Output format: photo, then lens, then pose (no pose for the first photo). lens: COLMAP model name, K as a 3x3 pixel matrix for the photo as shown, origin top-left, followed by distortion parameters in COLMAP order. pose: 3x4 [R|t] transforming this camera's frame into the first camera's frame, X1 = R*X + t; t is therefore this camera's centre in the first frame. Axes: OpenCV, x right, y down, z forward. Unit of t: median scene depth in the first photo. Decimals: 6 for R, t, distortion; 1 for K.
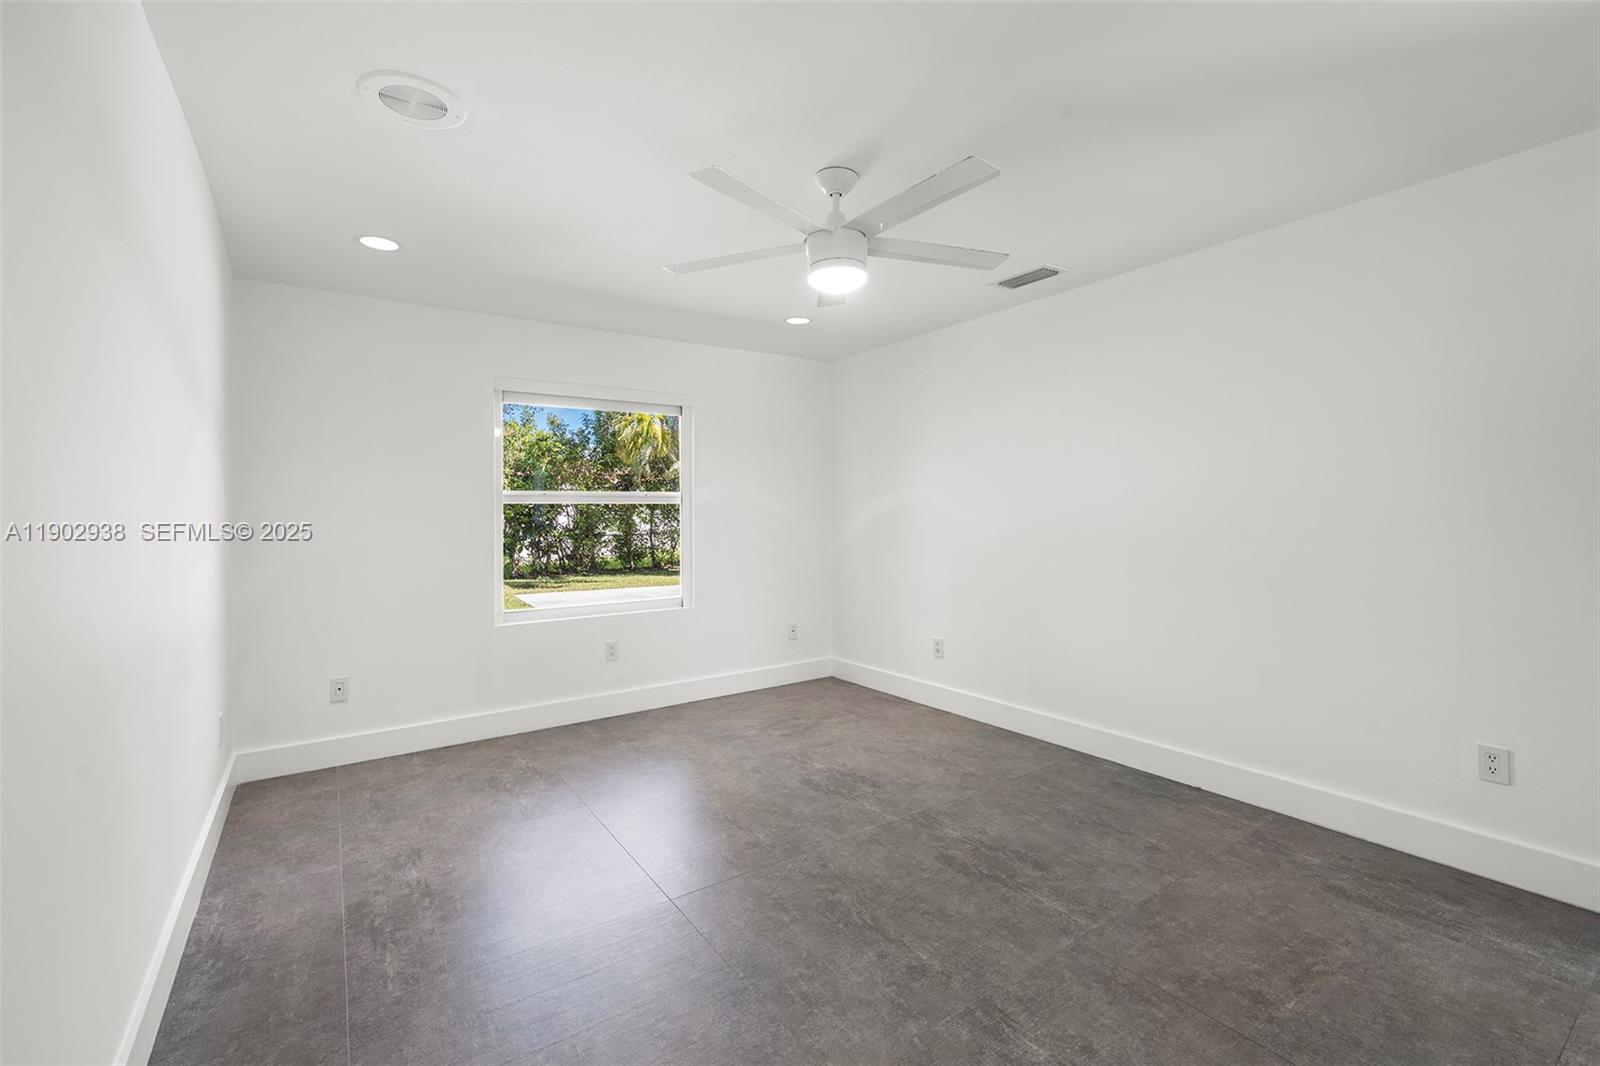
lens RADIAL K [[683.3, 0, 792.6], [0, 683.3, 527.7], [0, 0, 1]] dist [-0.002439, 0.000321]
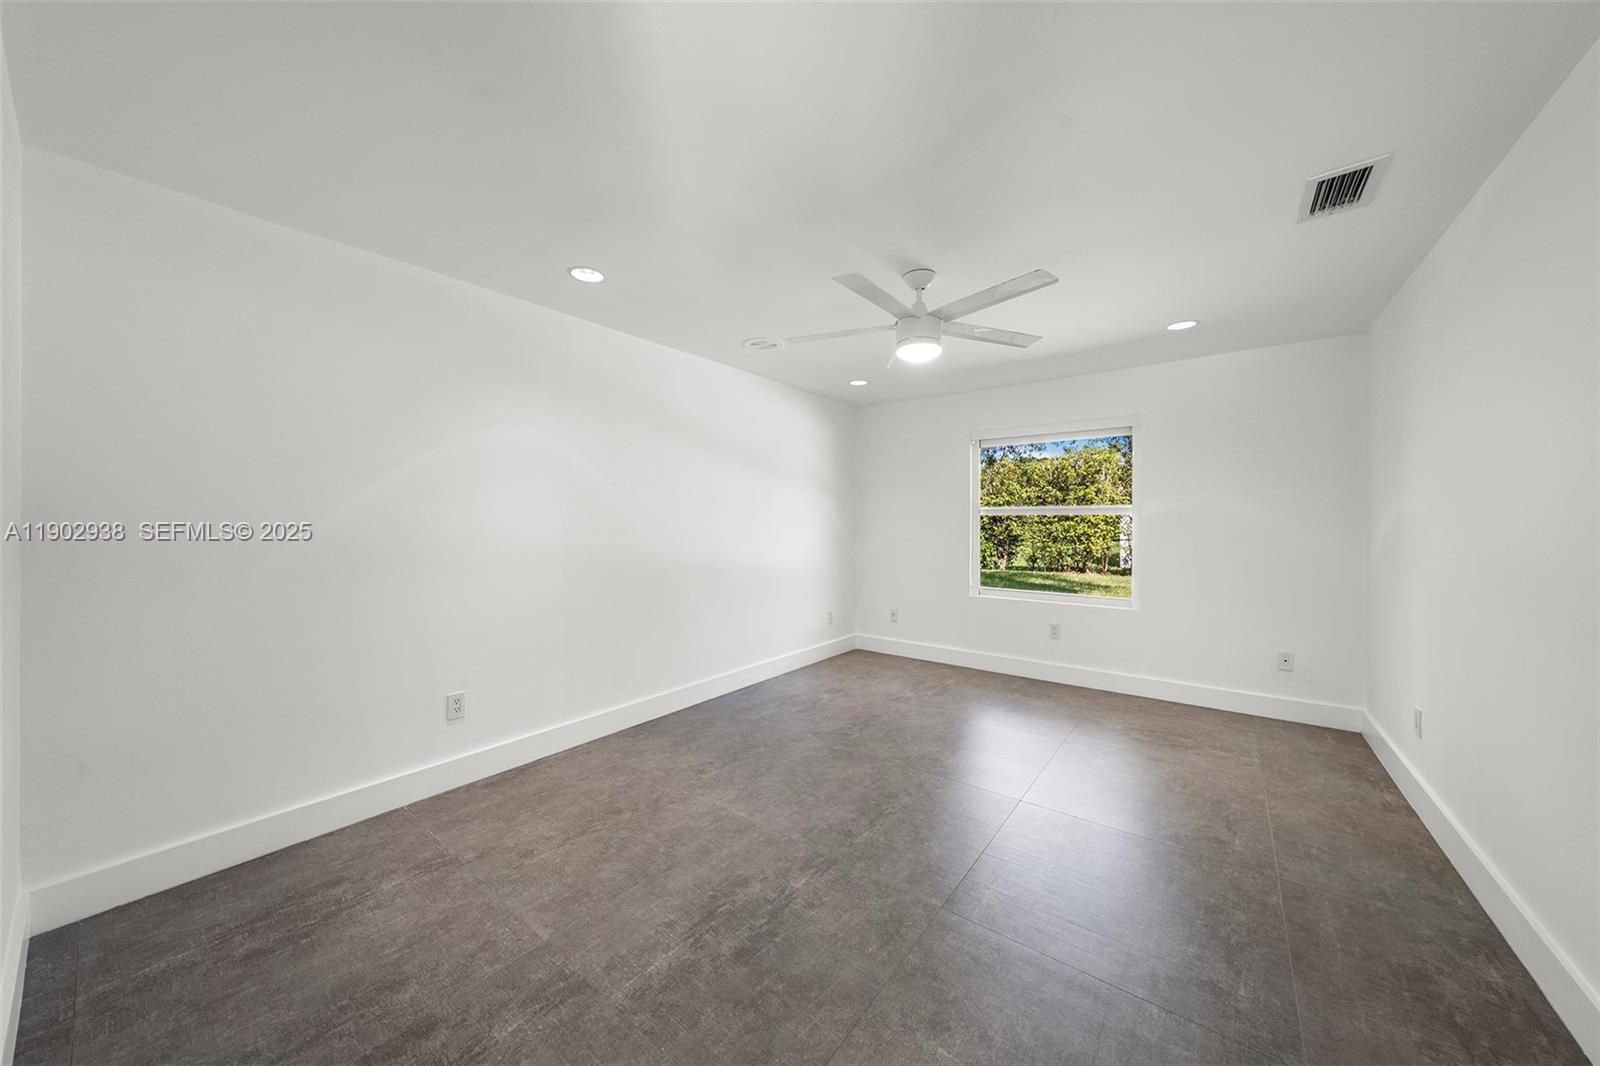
lens RADIAL K [[551.8, 0, 799.8], [0, 551.8, 537.7], [0, 0, 1]] dist [-0.001037, -0.000068]
pose [[0.298441, 0.035554, -0.953766, 0.600643], [-0.026462, 0.999230, 0.028969, -0.009984], [0.954061, 0.016593, 0.299152, 0.253361]]
